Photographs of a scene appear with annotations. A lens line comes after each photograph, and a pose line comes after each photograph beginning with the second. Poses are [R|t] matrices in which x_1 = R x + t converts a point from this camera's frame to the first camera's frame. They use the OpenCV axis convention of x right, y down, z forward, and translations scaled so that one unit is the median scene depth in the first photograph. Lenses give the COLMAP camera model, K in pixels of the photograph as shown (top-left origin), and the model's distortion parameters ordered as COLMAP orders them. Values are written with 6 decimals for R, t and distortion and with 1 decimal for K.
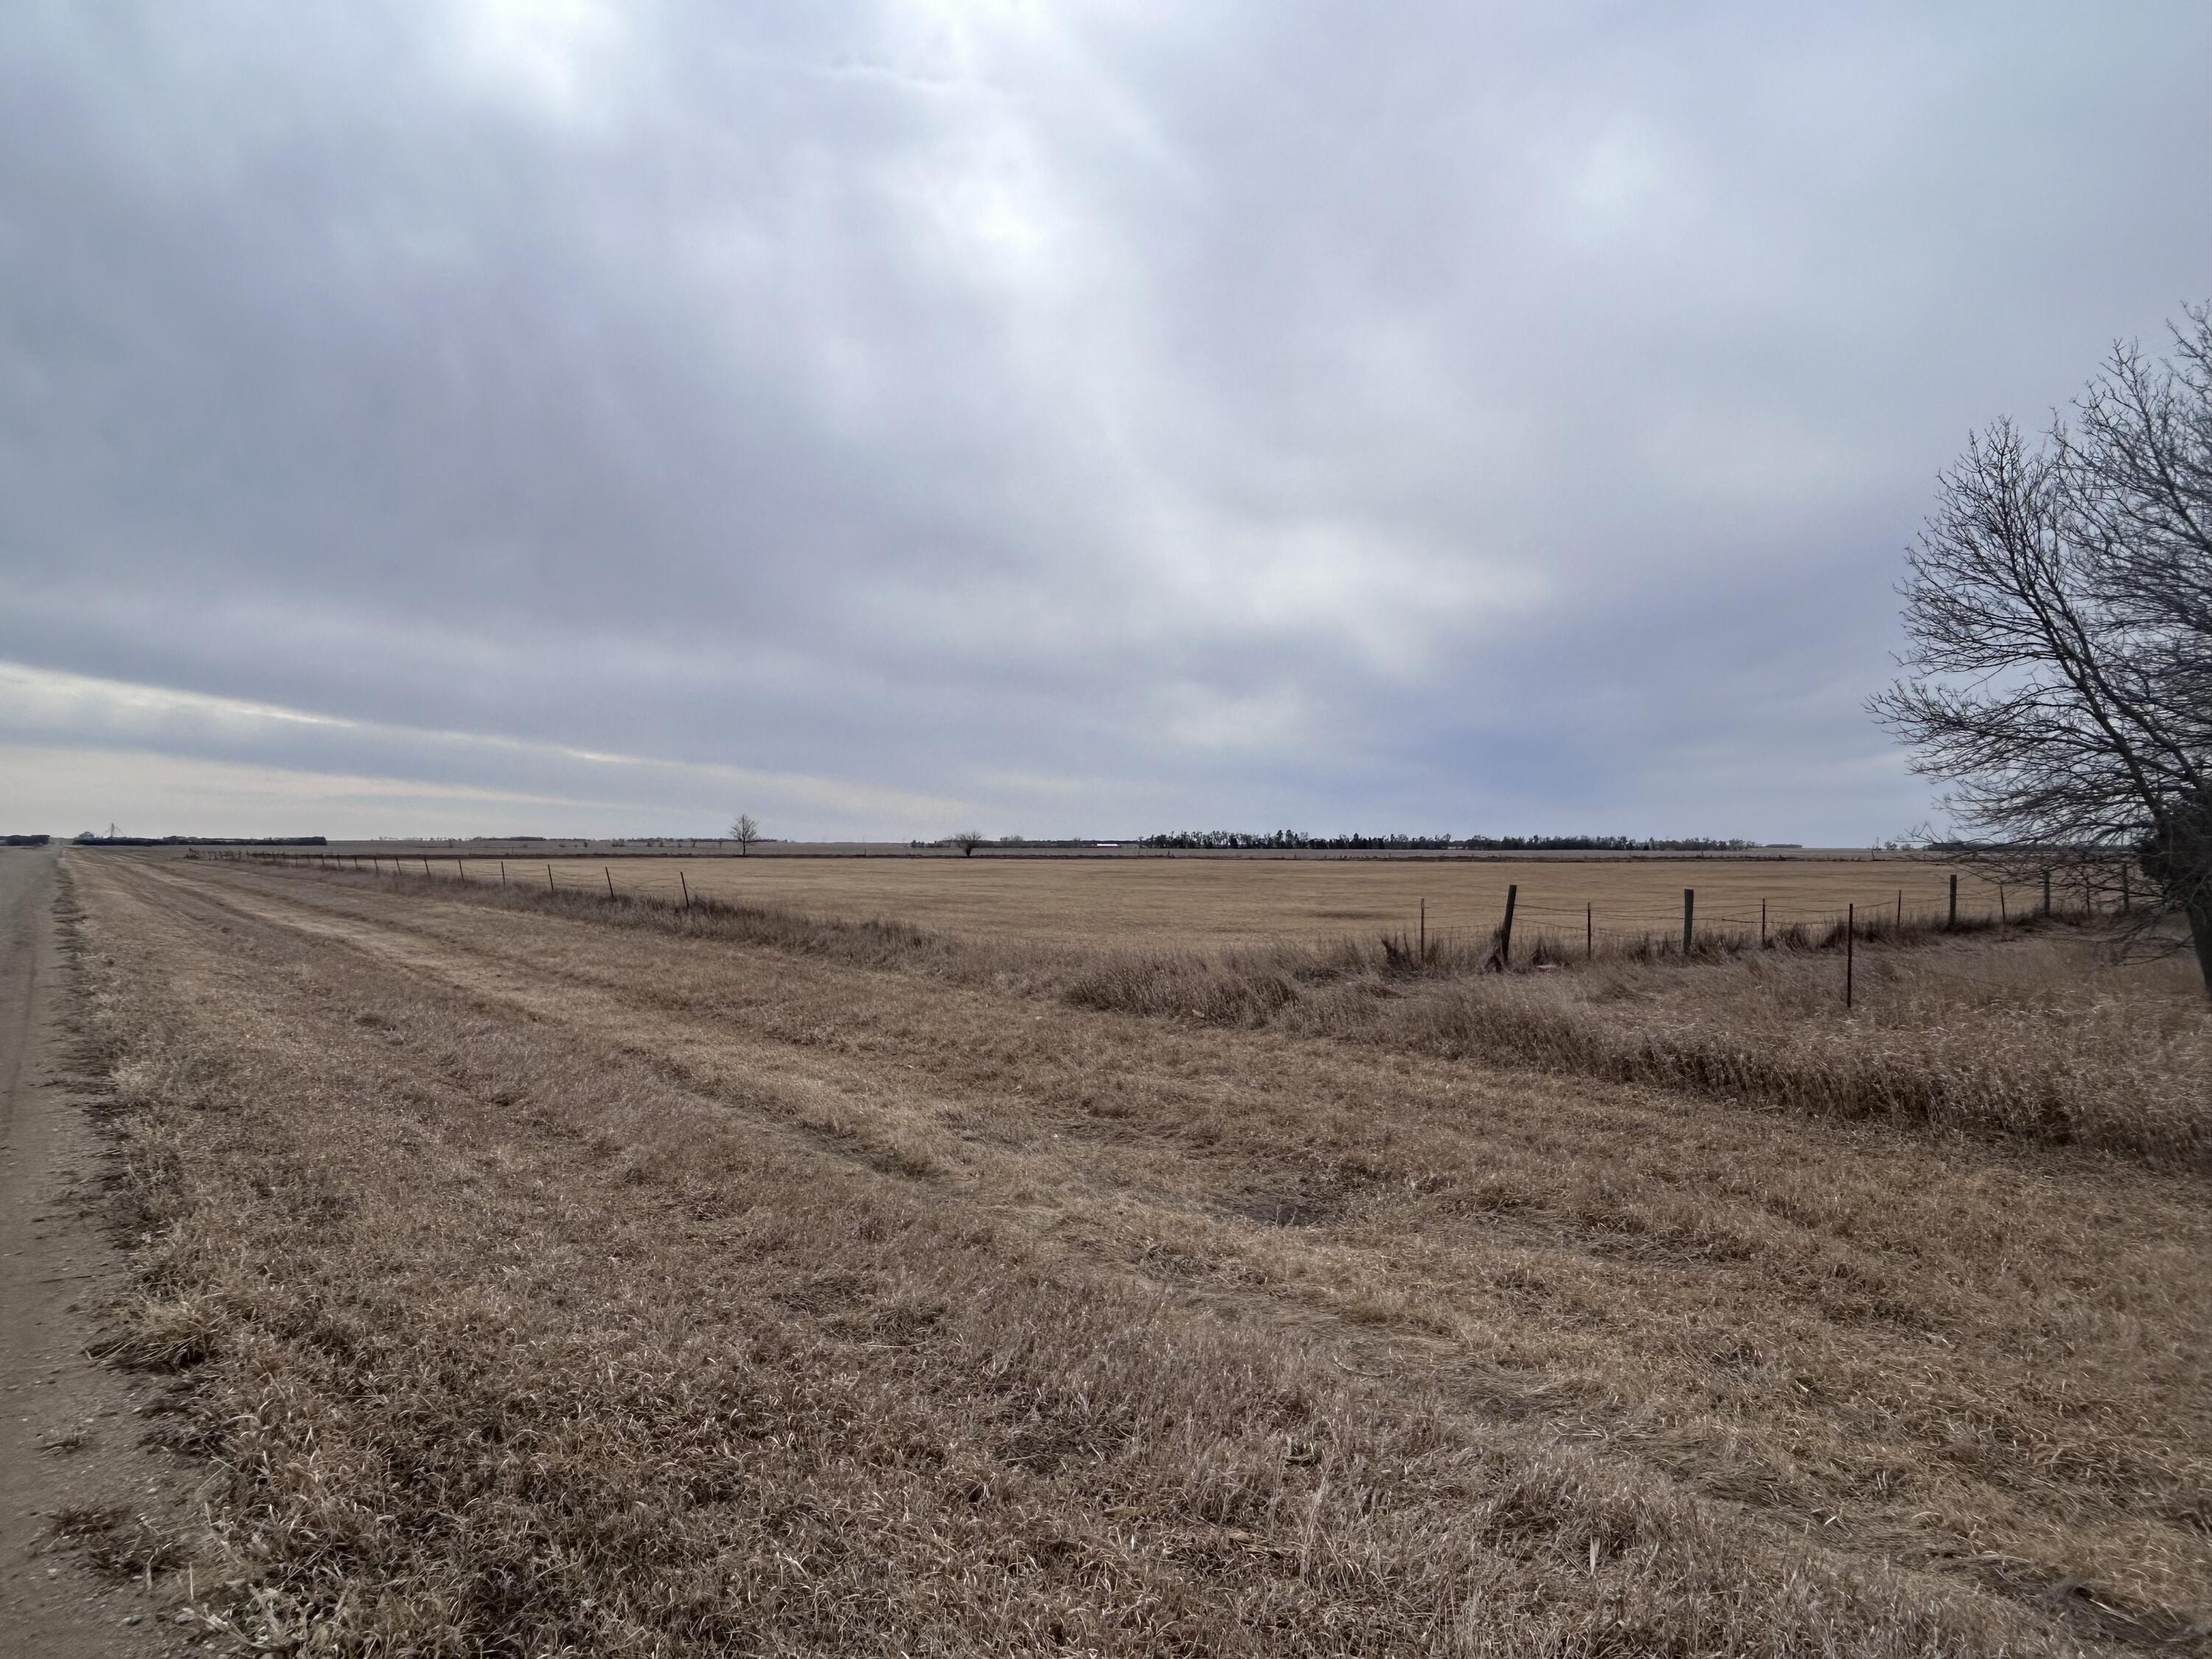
lens RADIAL K [[1452.9, 0, 1099.8], [0, 1452.9, 845.5], [0, 0, 1]] dist [0.028160, 0.015976]
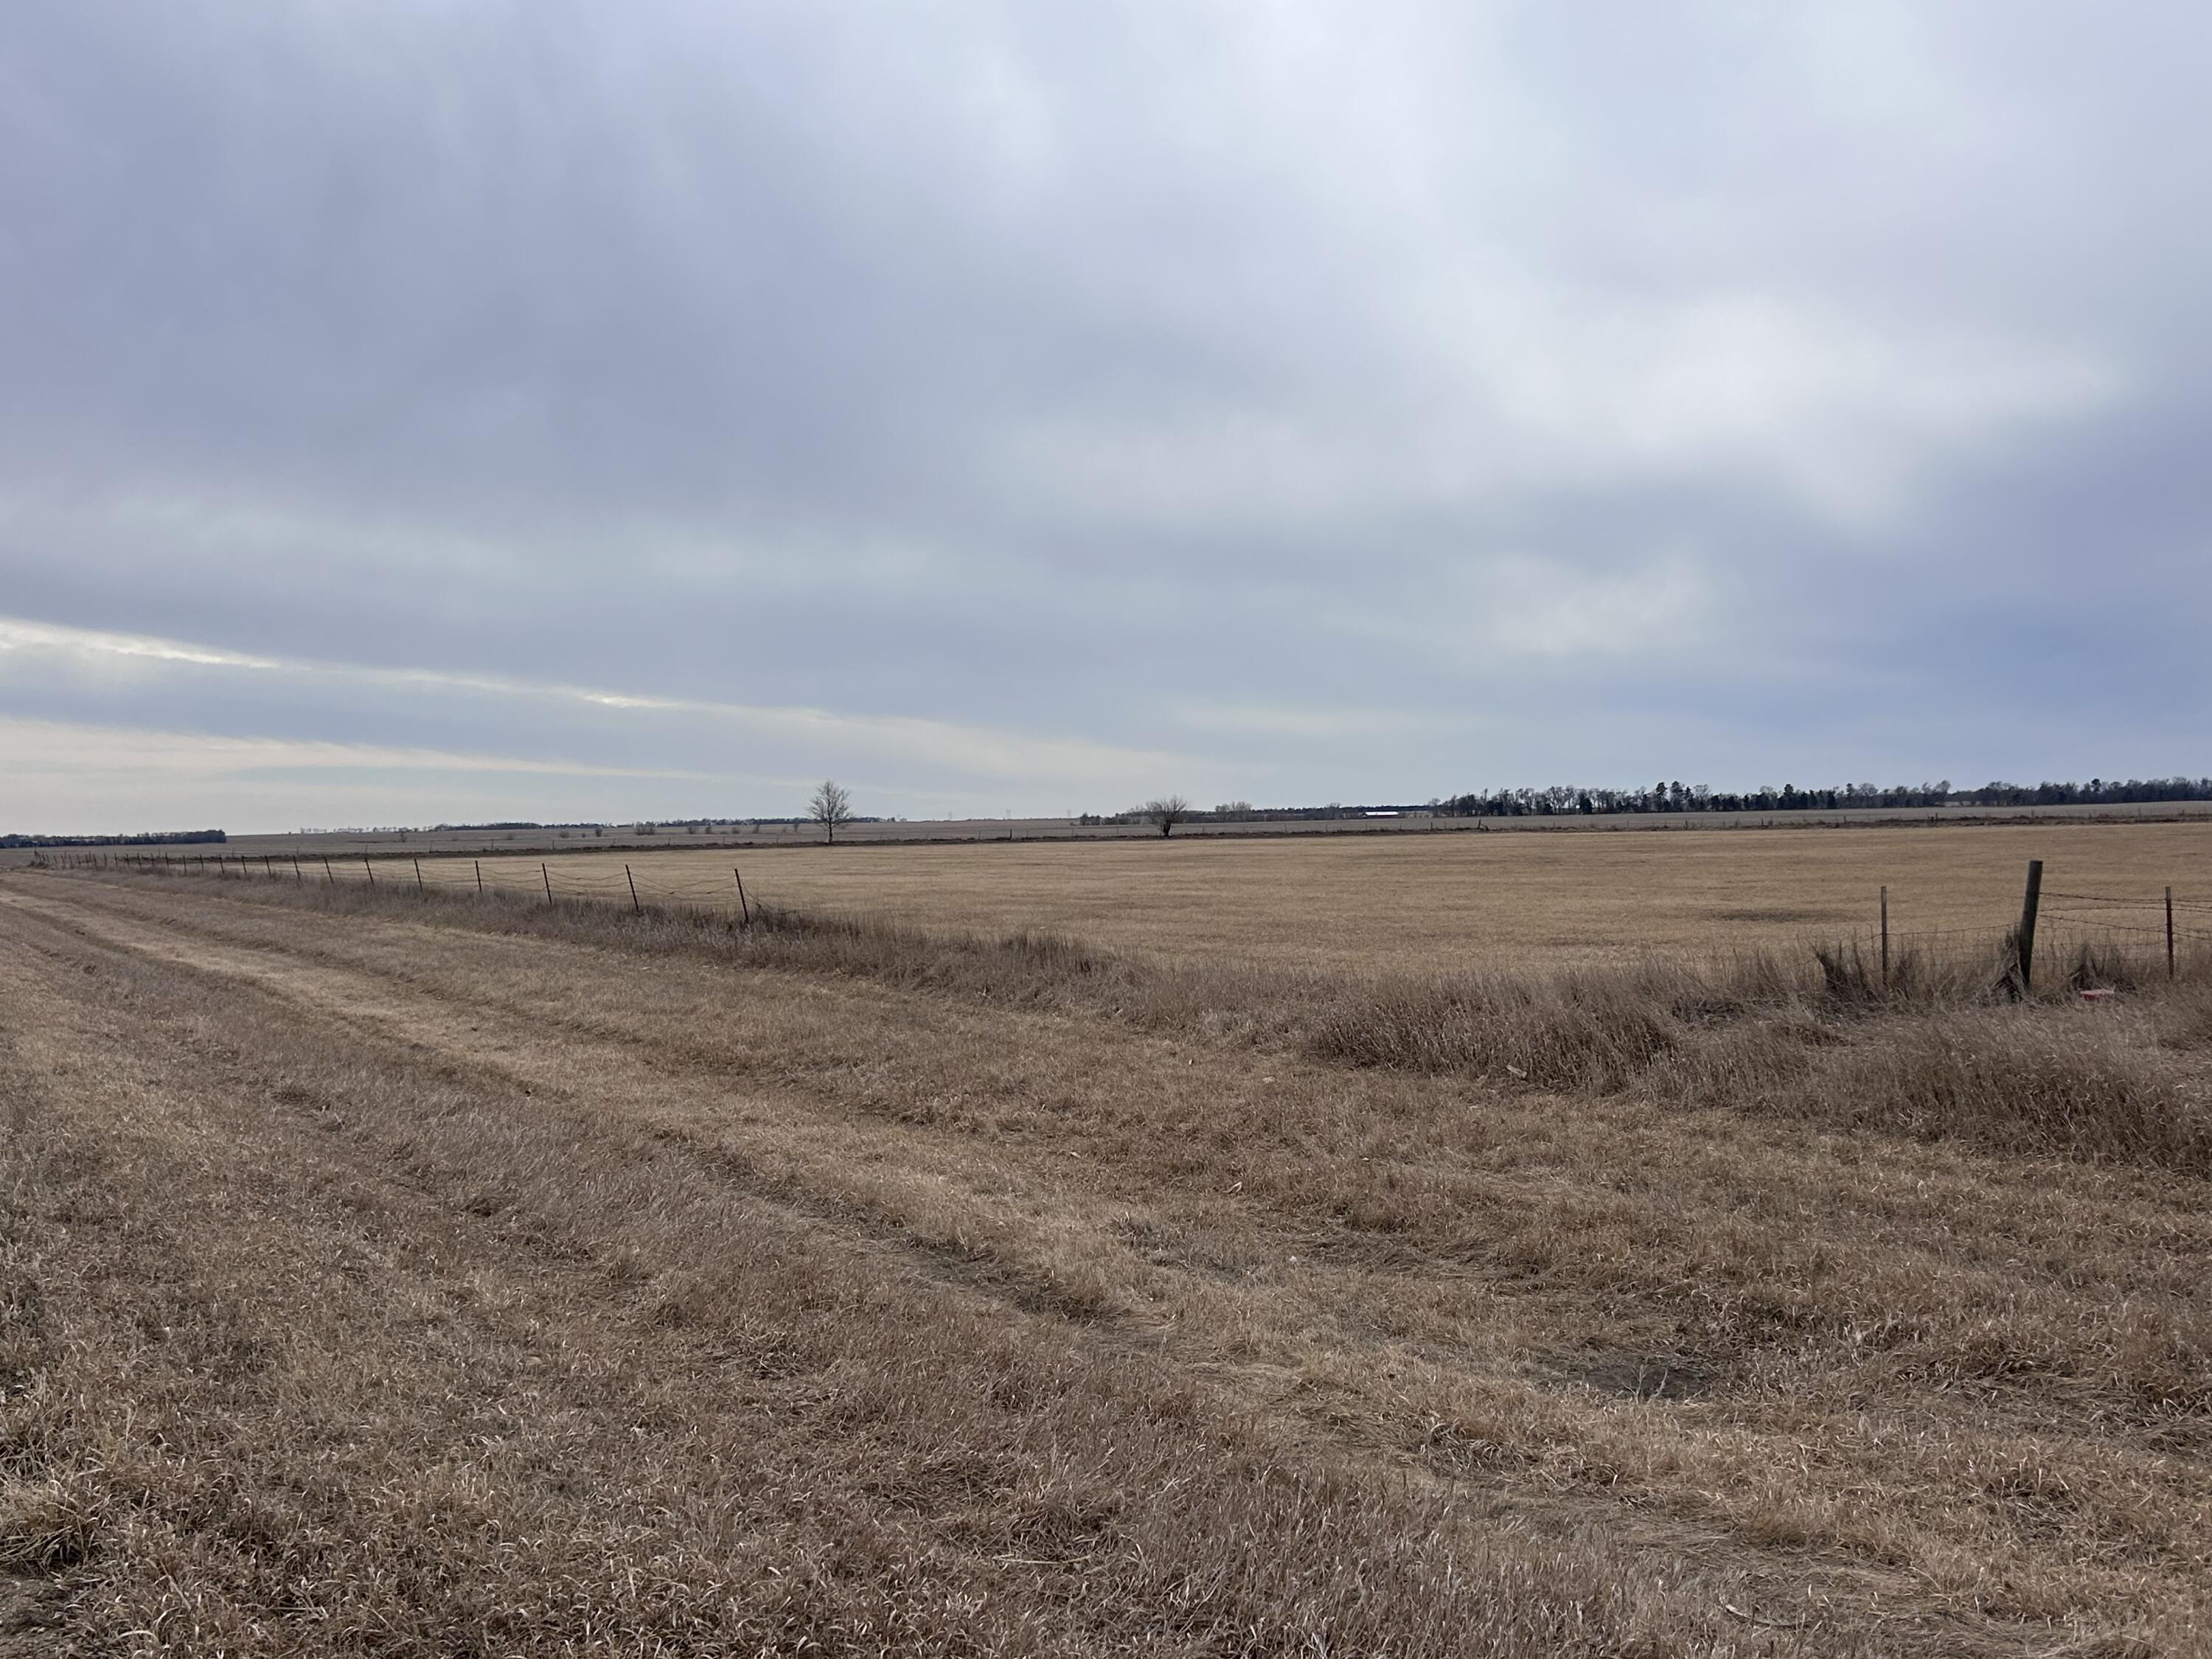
lens RADIAL K [[2263.6, 0, 1102.8], [0, 2263.6, 826.7], [0, 0, 1]] dist [0.100342, 0.000000]
pose [[0.992414, -0.024107, -0.120555, 0.008971], [0.024581, 0.999695, 0.002450, 0.000627], [0.120459, -0.005395, 0.992704, -0.017680]]
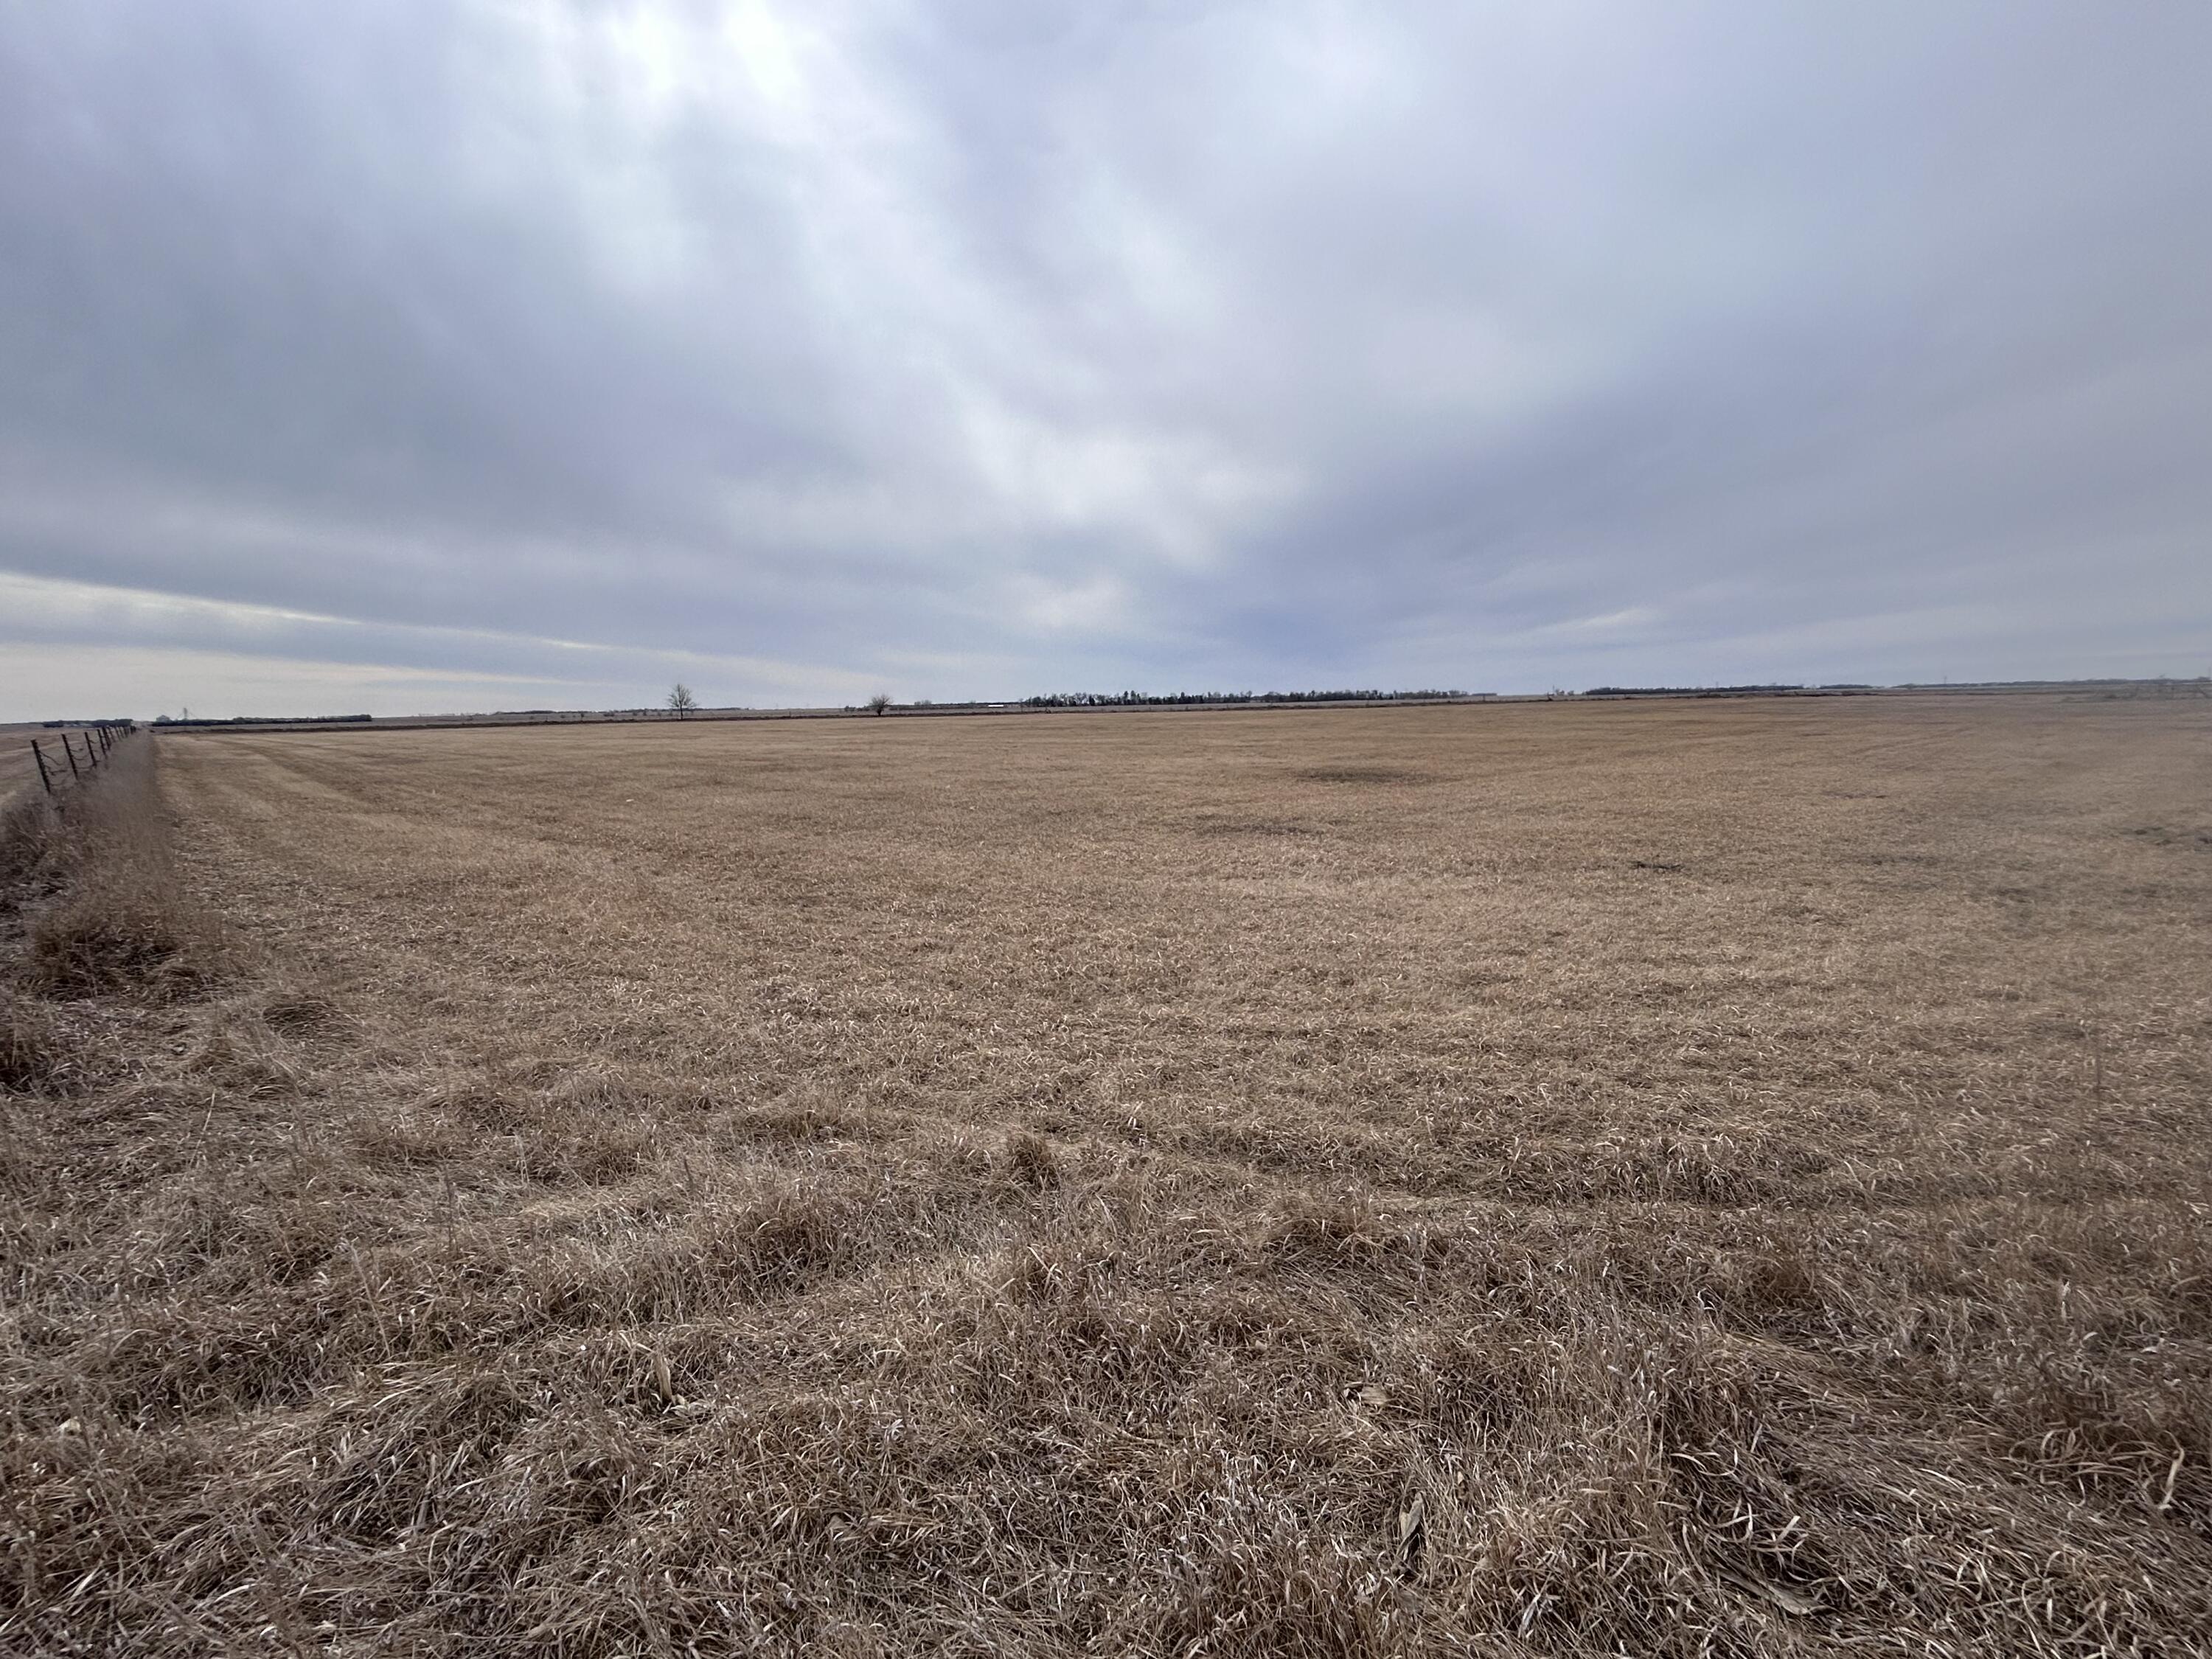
lens RADIAL K [[1020.0, 0, 1098.9], [0, 1020.0, 833.9], [0, 0, 1]] dist [0.000253, -0.000374]
pose [[0.996696, -0.034197, 0.073674, 0.356909], [0.024652, 0.991625, 0.126776, 0.001178], [-0.077393, -0.124540, 0.989192, 0.731510]]
